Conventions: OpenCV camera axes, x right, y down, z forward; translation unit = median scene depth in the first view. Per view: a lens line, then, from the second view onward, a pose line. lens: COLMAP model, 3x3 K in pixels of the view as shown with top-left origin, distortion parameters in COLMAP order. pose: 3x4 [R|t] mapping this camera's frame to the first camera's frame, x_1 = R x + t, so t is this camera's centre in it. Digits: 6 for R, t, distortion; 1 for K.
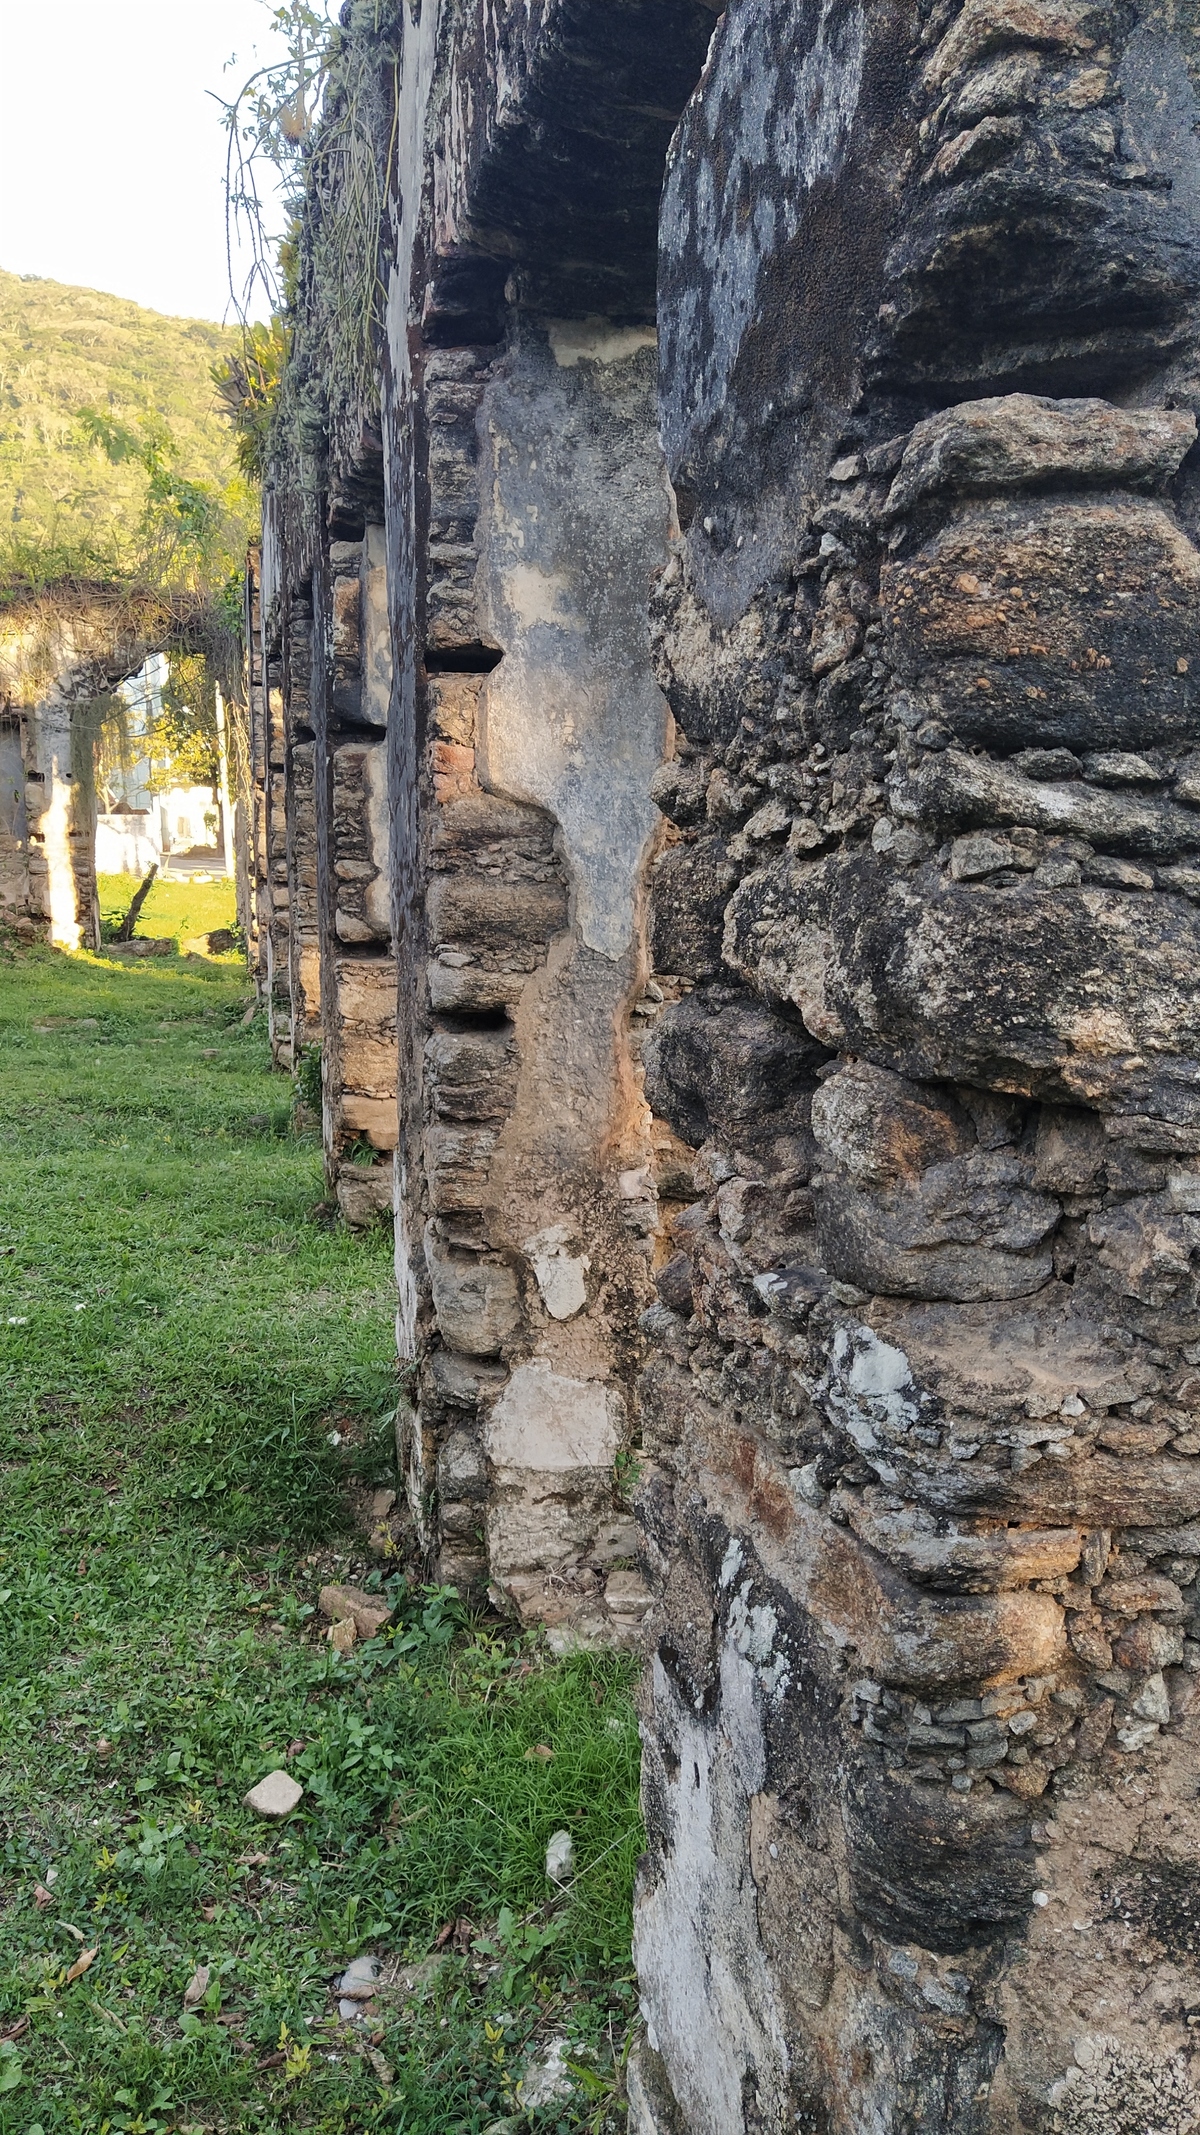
lens RADIAL K [[1592.1, 0, 598.9], [0, 1592.1, 1071.5], [0, 0, 1]] dist [0.099481, -0.144326]
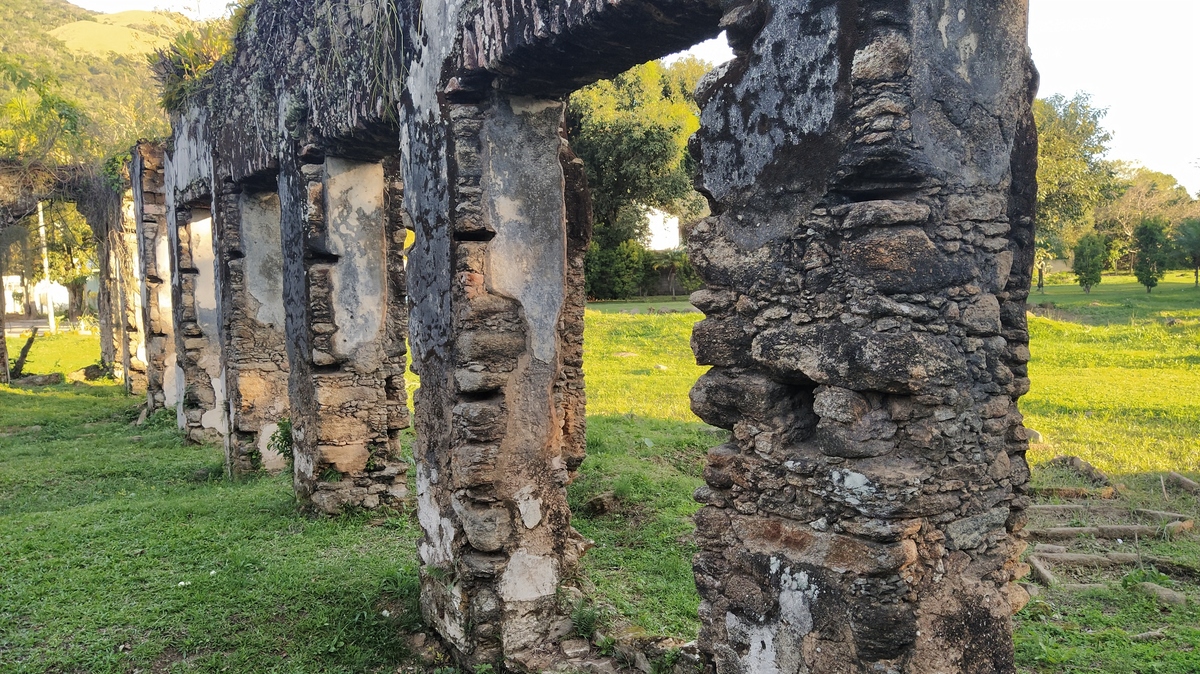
lens RADIAL K [[894.9, 0, 600.0], [0, 894.9, 337.0], [0, 0, 1]] dist [0.099481, -0.144326]
pose [[0.935485, -0.057216, 0.348702, -0.380978], [0.089029, 0.993134, -0.075889, -0.004301], [-0.341966, 0.102037, 0.934156, -0.232387]]
